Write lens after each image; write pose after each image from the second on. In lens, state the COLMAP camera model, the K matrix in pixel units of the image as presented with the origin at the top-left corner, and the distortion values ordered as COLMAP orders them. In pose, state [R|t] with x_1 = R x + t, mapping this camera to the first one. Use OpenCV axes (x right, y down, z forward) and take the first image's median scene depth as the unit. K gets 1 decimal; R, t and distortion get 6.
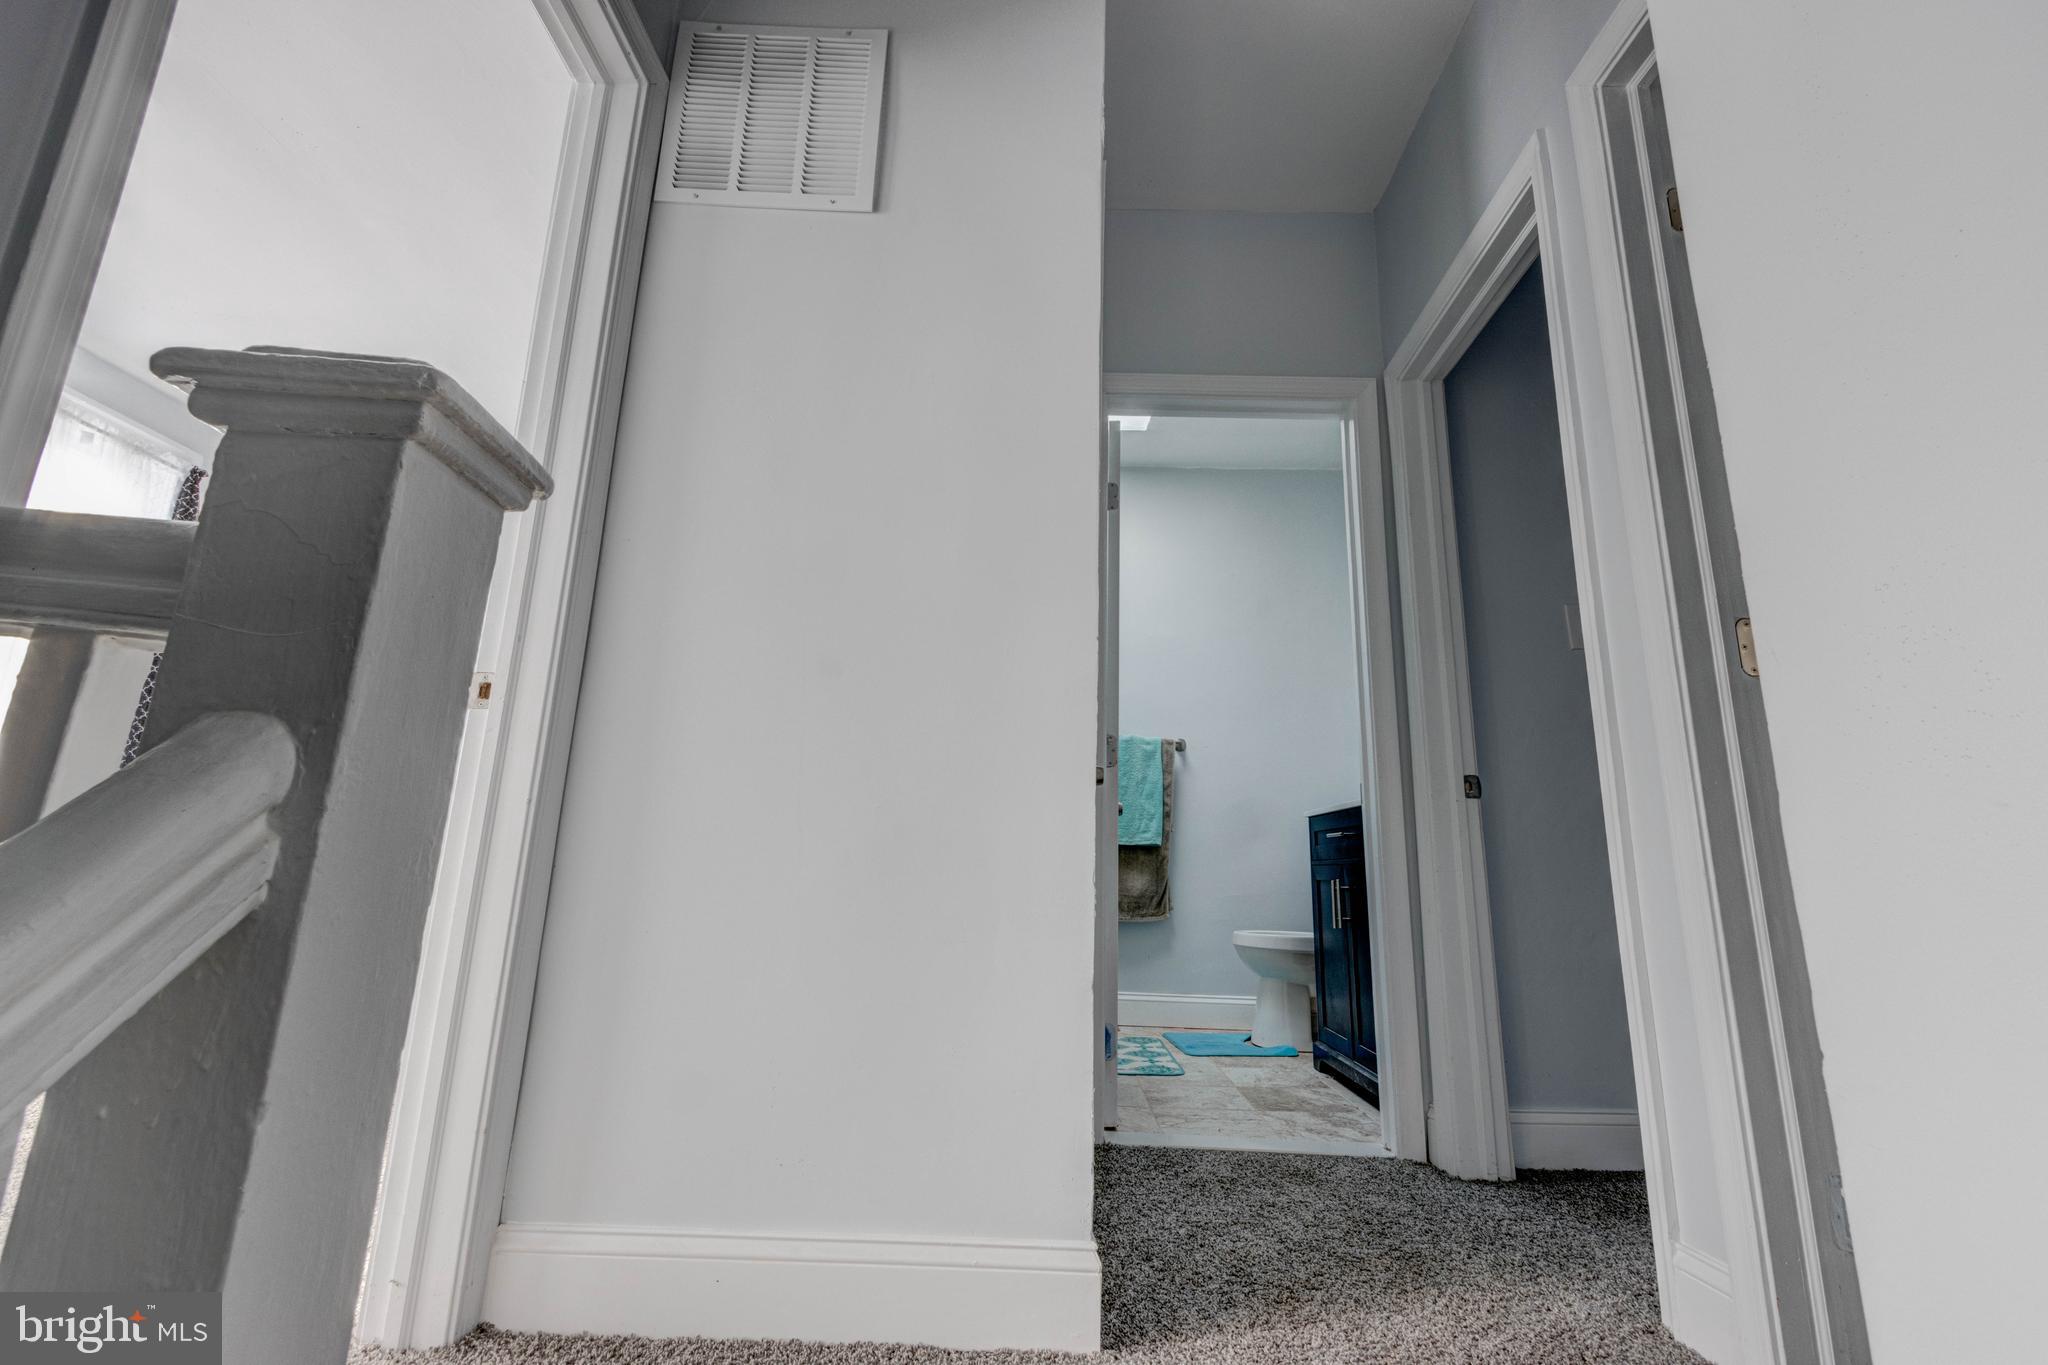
lens RADIAL K [[940.4, 0, 1034.1], [0, 940.4, 671.6], [0, 0, 1]] dist [0.003536, -0.000542]
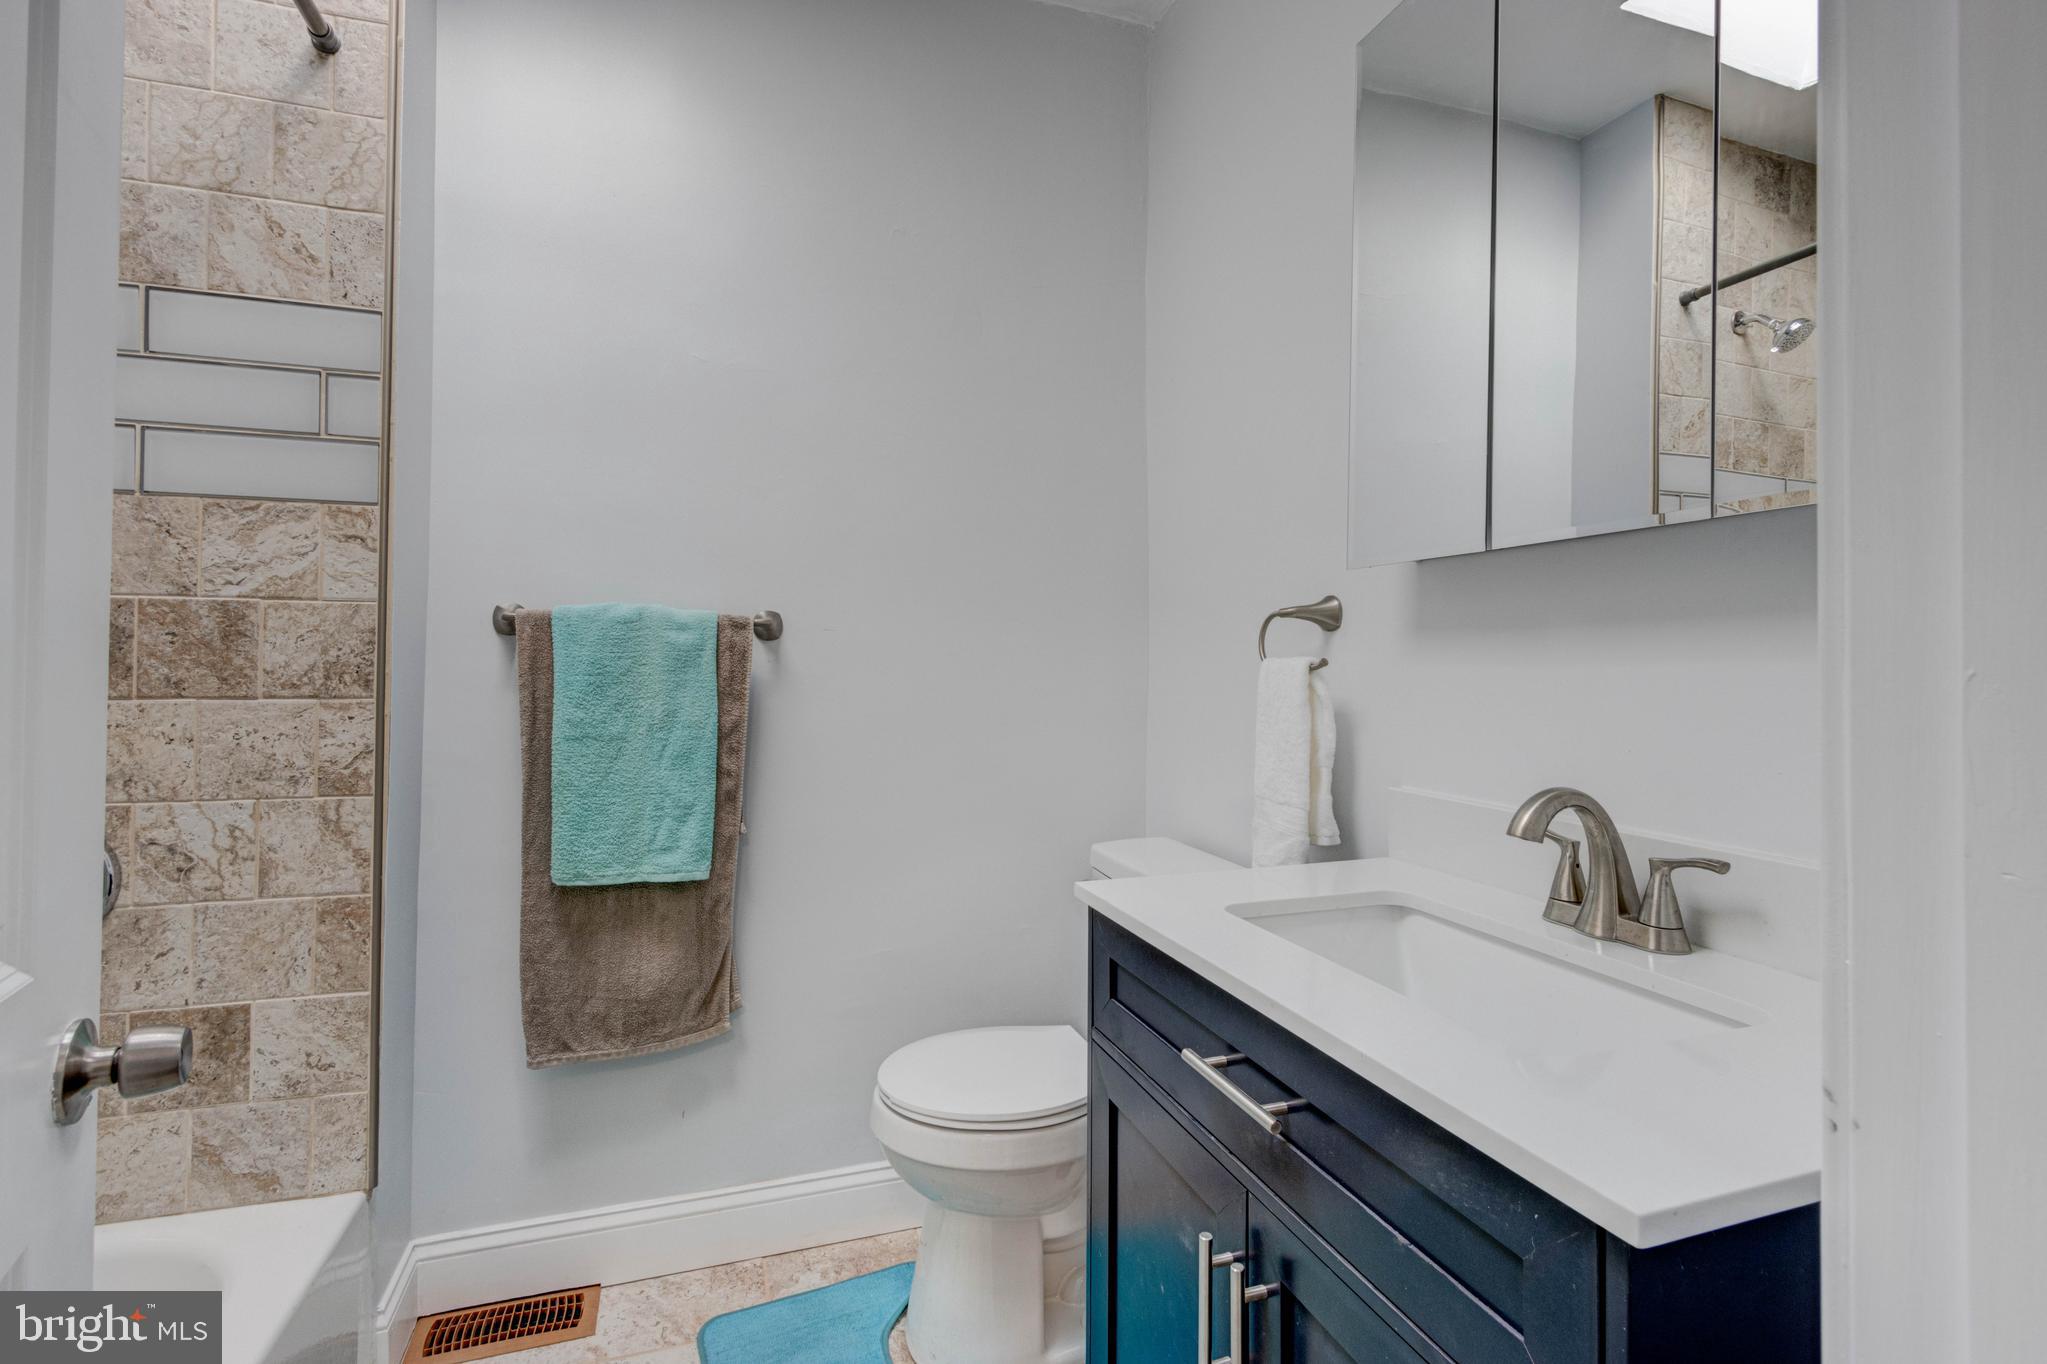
lens RADIAL K [[940.0, 0, 1024.2], [0, 940.0, 672.6], [0, 0, 1]] dist [0.003536, -0.000542]
pose [[0.941995, -0.021487, 0.334937, 0.126341], [-0.057651, 0.972757, 0.224546, -0.005604], [-0.330637, -0.230830, 0.915094, 0.579622]]
